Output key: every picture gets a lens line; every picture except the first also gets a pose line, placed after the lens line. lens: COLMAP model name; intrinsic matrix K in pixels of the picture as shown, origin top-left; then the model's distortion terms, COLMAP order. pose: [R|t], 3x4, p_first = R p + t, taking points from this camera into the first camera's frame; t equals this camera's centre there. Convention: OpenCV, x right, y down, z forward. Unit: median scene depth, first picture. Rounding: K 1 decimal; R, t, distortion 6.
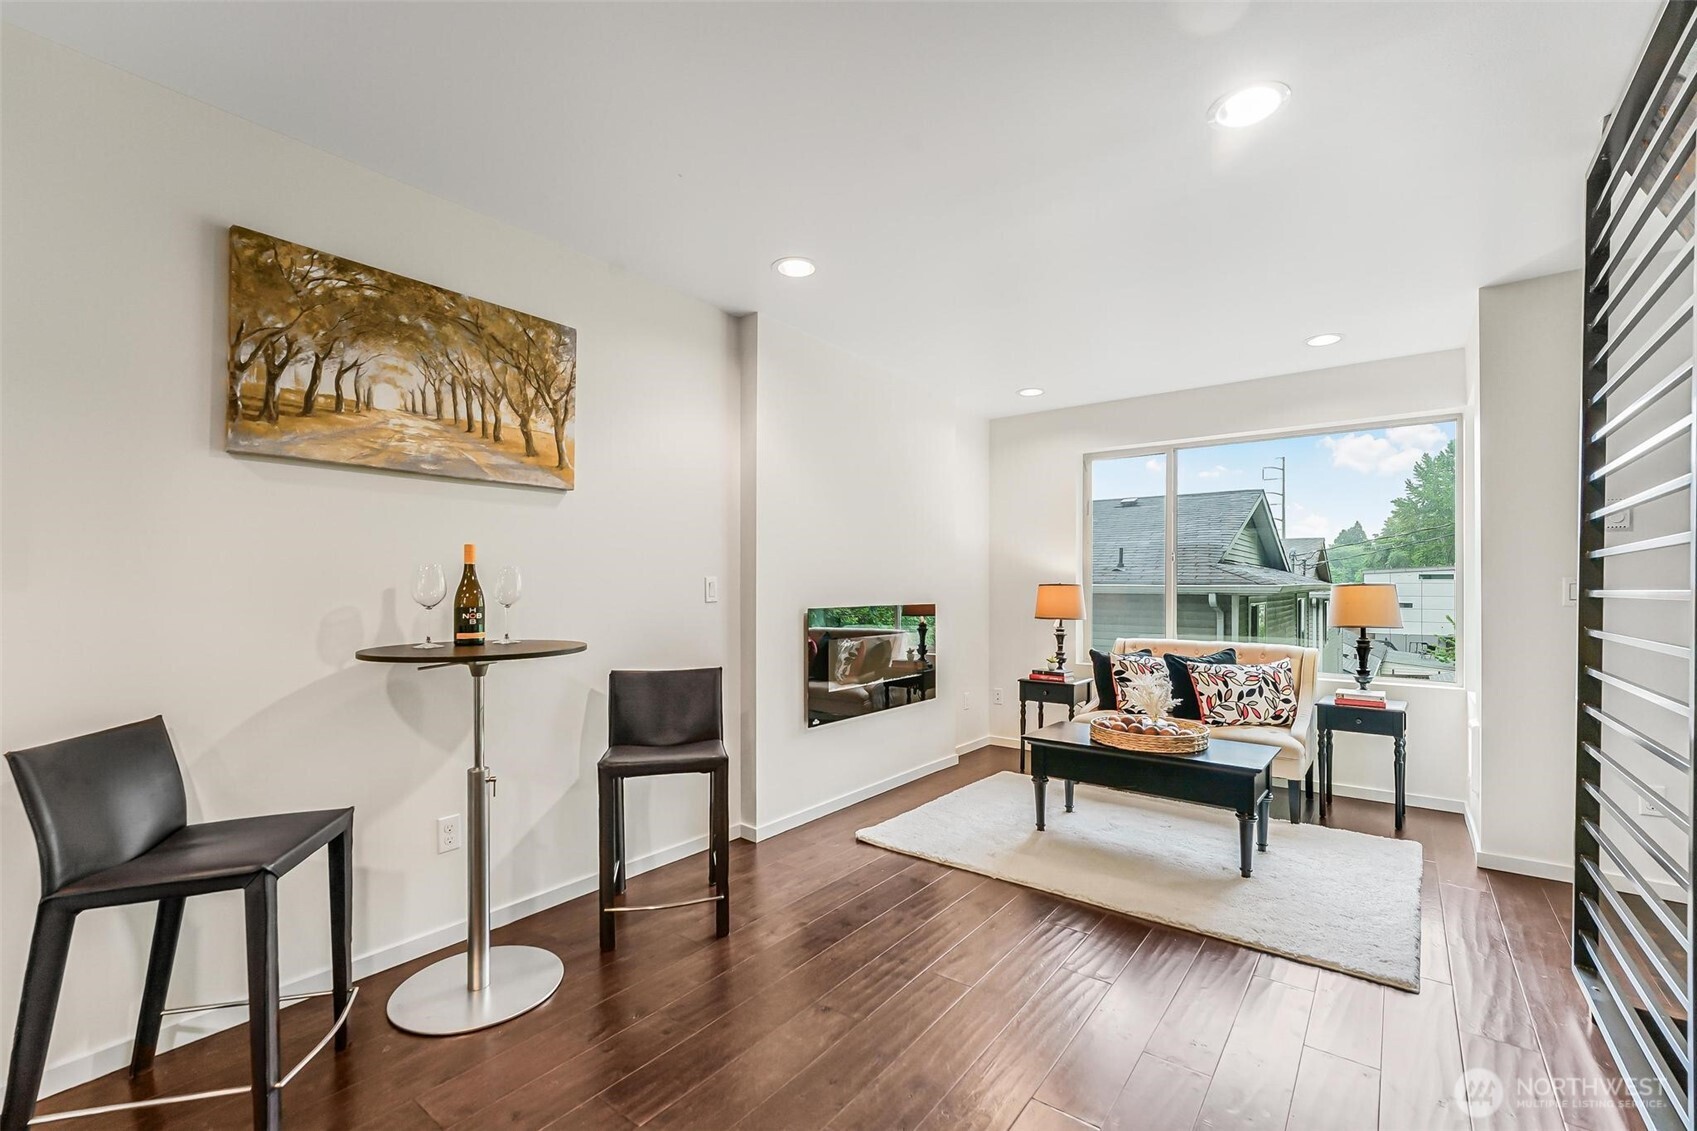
lens RADIAL K [[732.4, 0, 848.2], [0, 732.4, 569.7], [0, 0, 1]] dist [-0.001800, -0.000064]
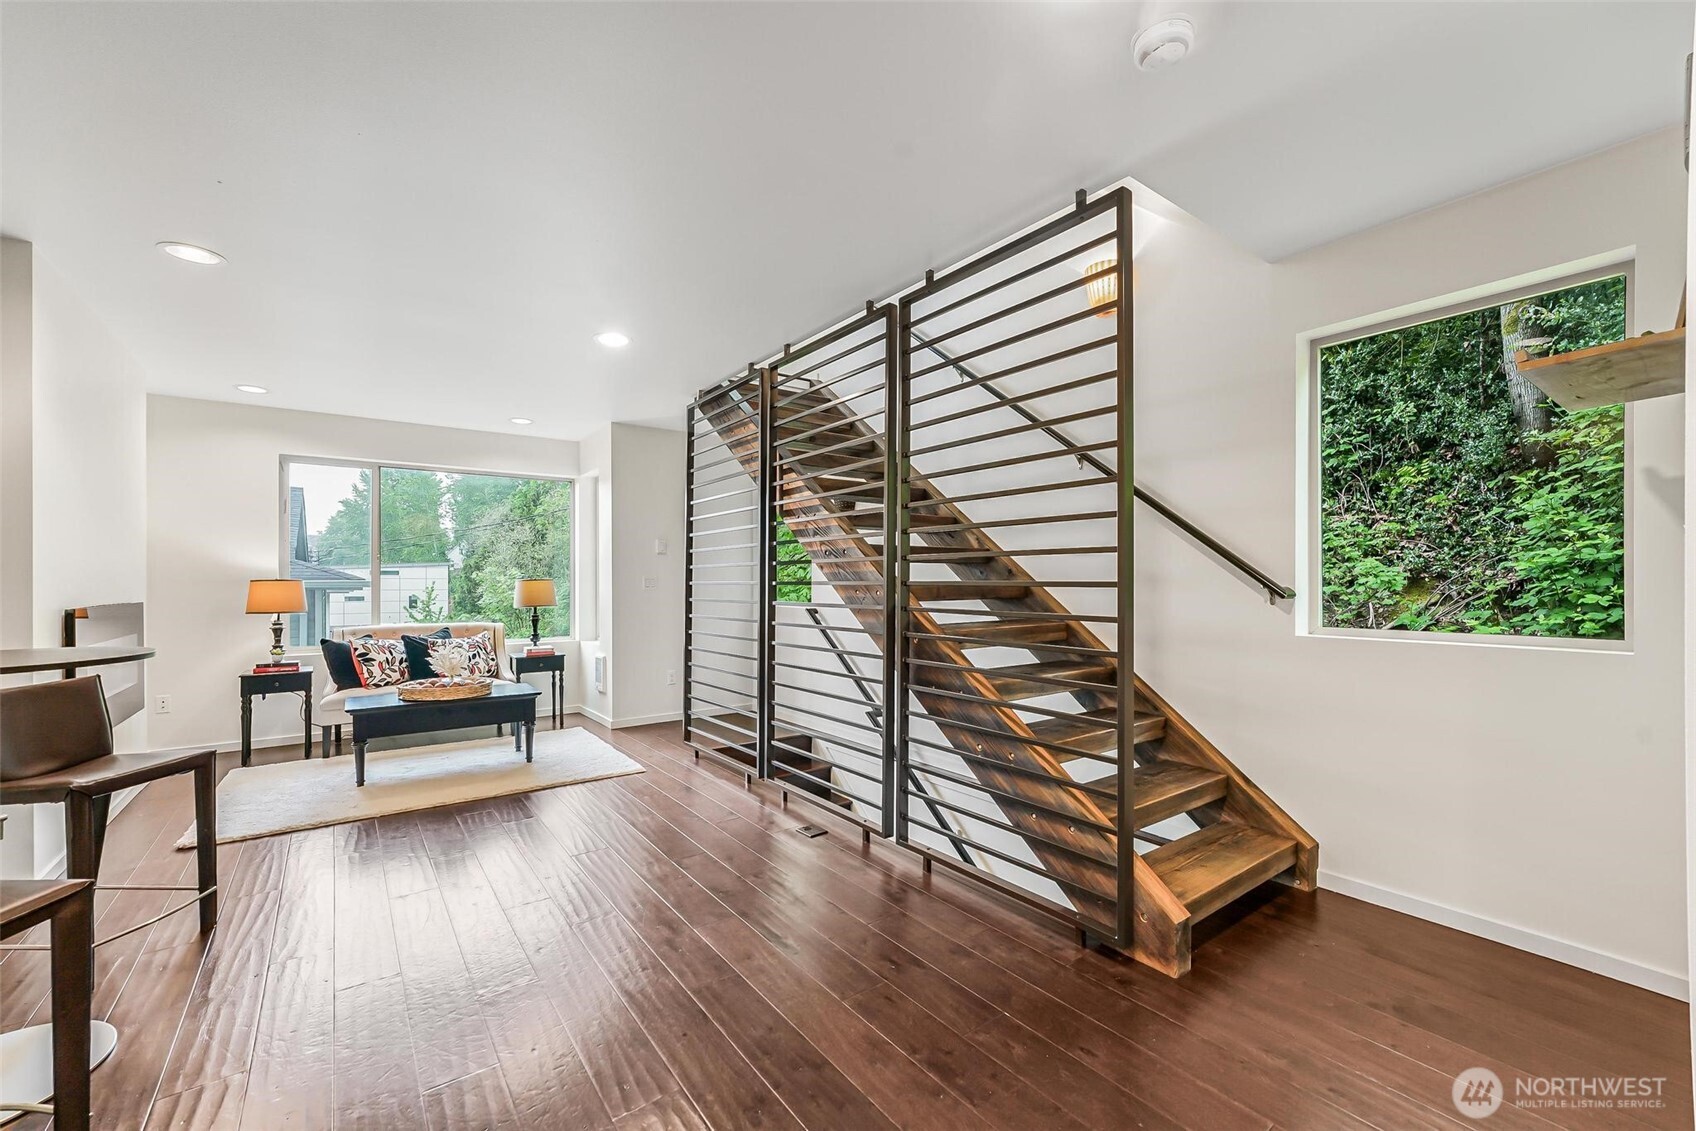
lens RADIAL K [[689.9, 0, 846.3], [0, 689.9, 575.8], [0, 0, 1]] dist [-0.020943, 0.001035]
pose [[0.285196, 0.002937, 0.958465, -0.491328], [-0.017583, 0.999843, 0.002168, -0.003159], [-0.958308, -0.017471, 0.285203, -0.061681]]
